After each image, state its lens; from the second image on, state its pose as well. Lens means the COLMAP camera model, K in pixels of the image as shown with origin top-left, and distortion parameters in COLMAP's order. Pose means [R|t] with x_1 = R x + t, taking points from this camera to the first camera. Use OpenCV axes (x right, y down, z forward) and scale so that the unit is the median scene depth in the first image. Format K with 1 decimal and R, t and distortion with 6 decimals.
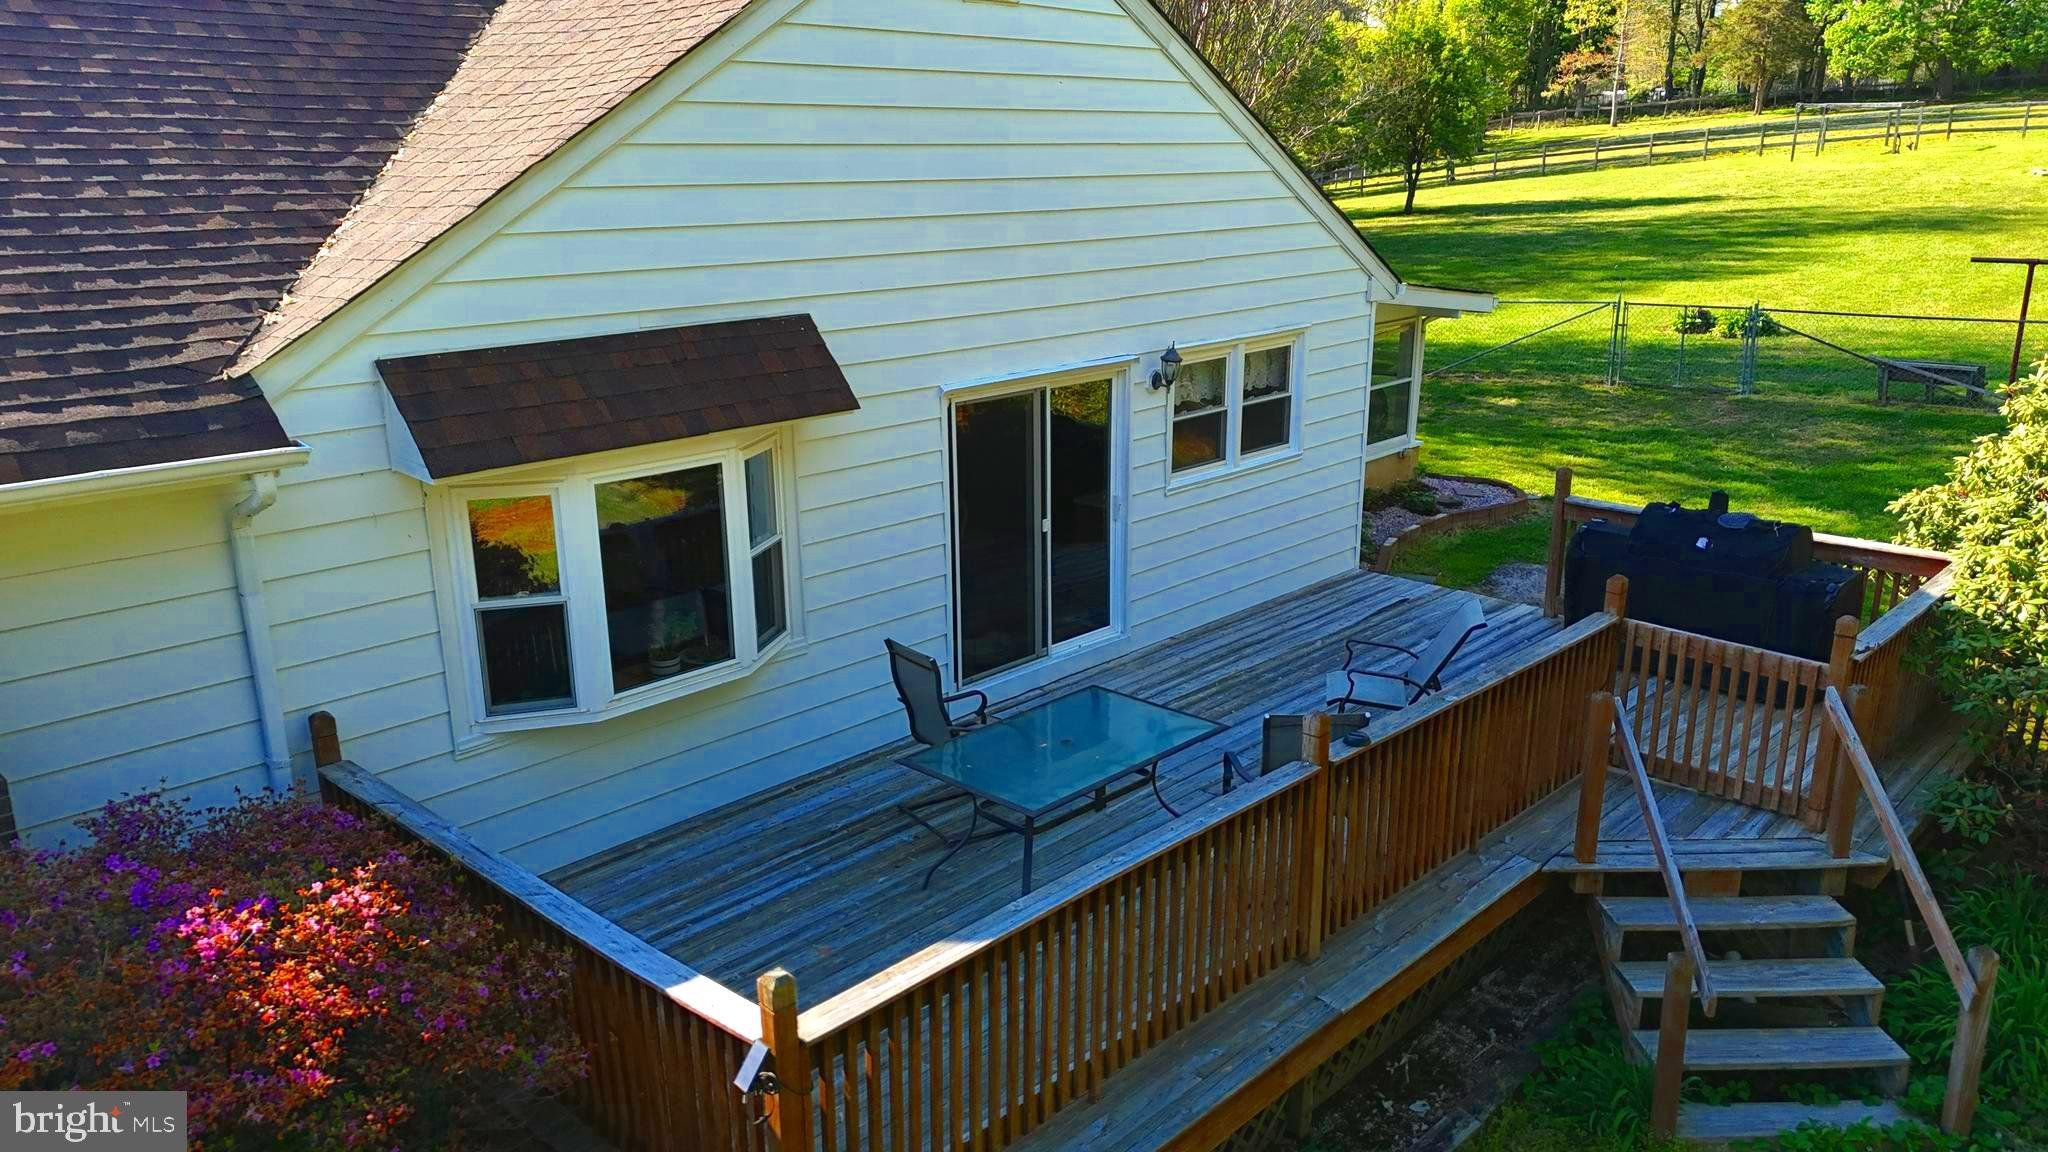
lens RADIAL K [[1493.8, 0, 1022.1], [0, 1493.8, 575.0], [0, 0, 1]] dist [0.082263, -0.075043]
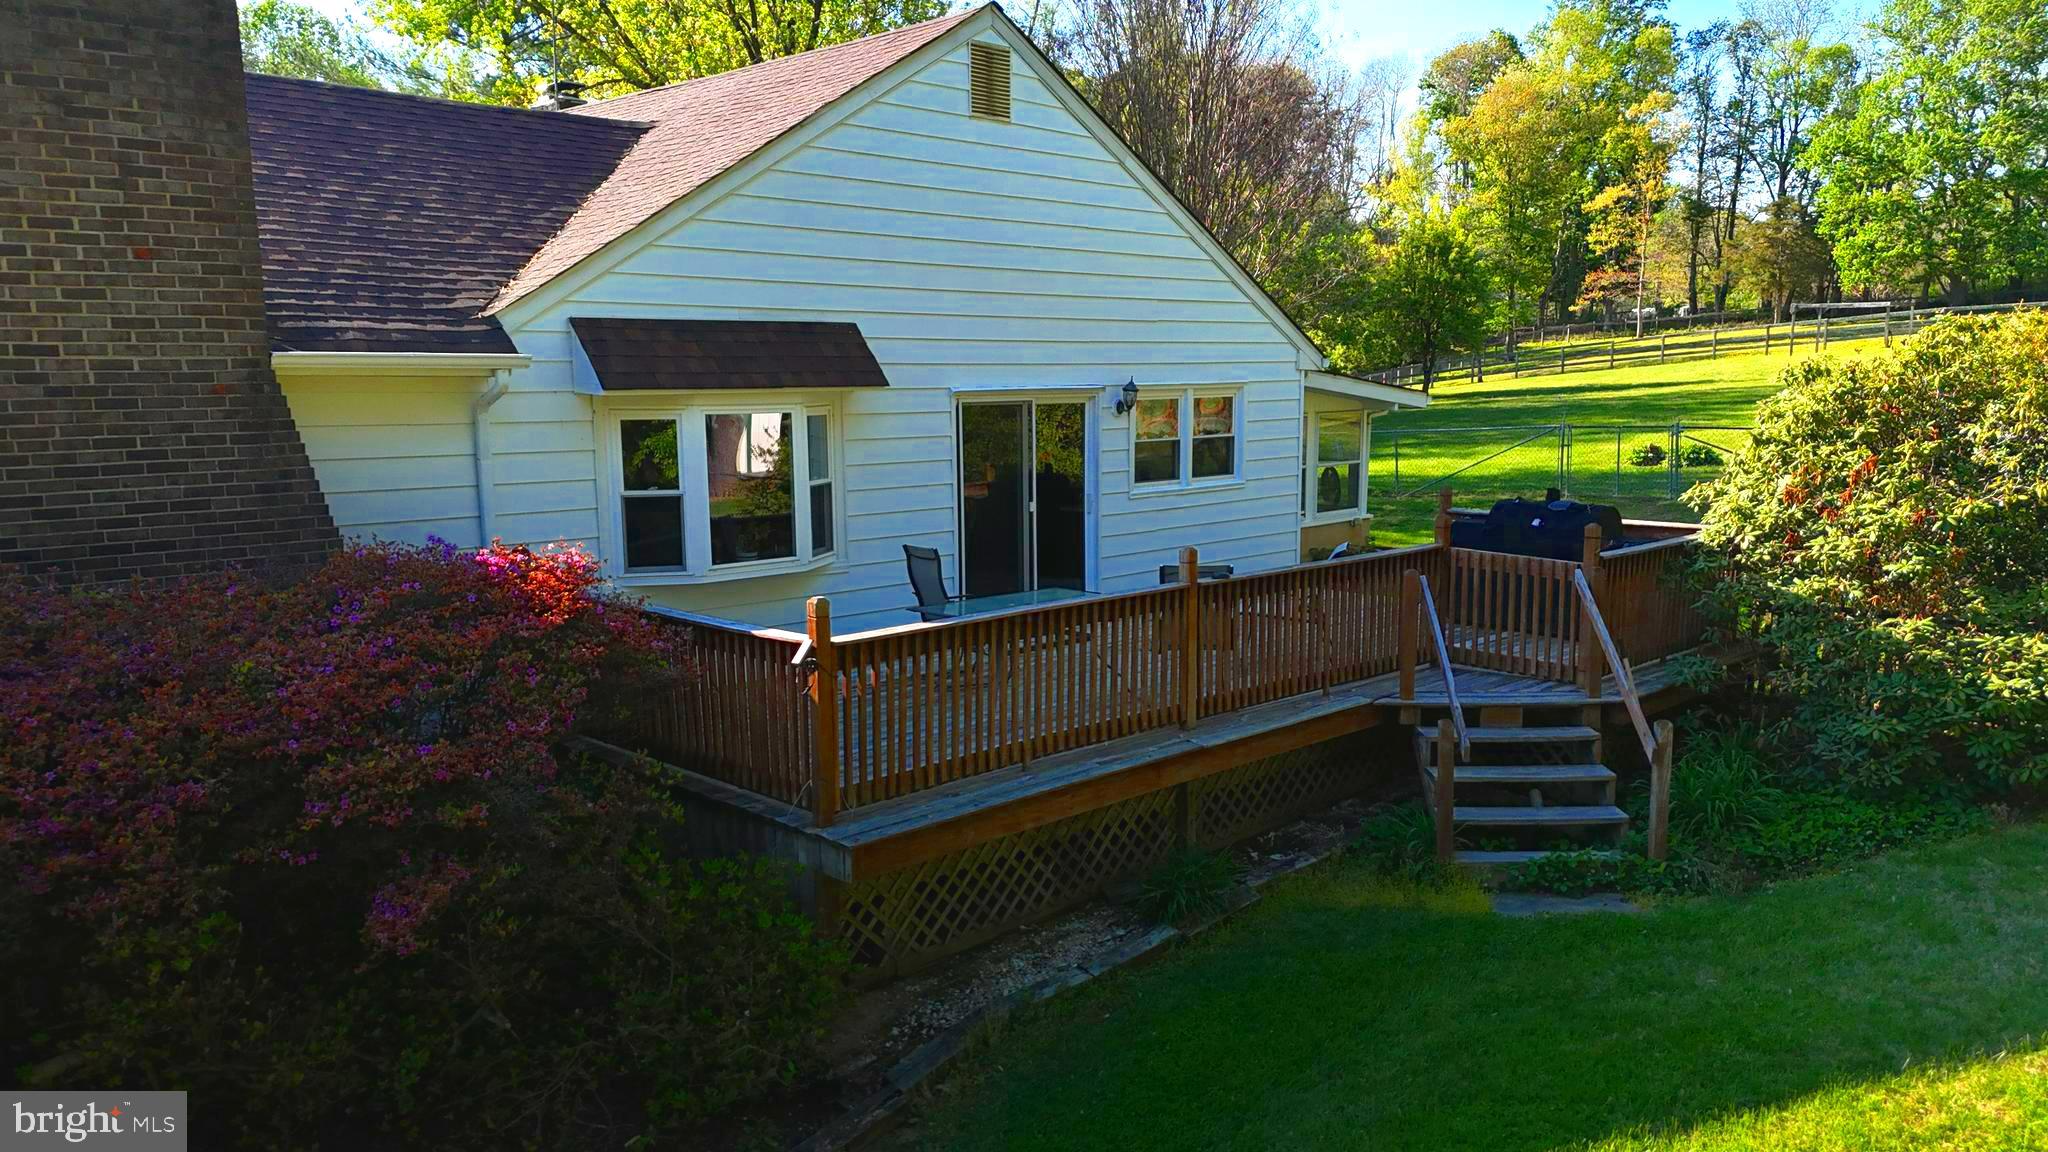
lens RADIAL K [[1493.8, 0, 1025.1], [0, 1493.8, 576.0], [0, 0, 1]] dist [0.082263, -0.075043]
pose [[0.999264, 0.004450, -0.038095, 0.073388], [-0.009824, 0.989809, -0.142060, 0.262193], [0.037075, 0.142330, 0.989125, -0.360594]]
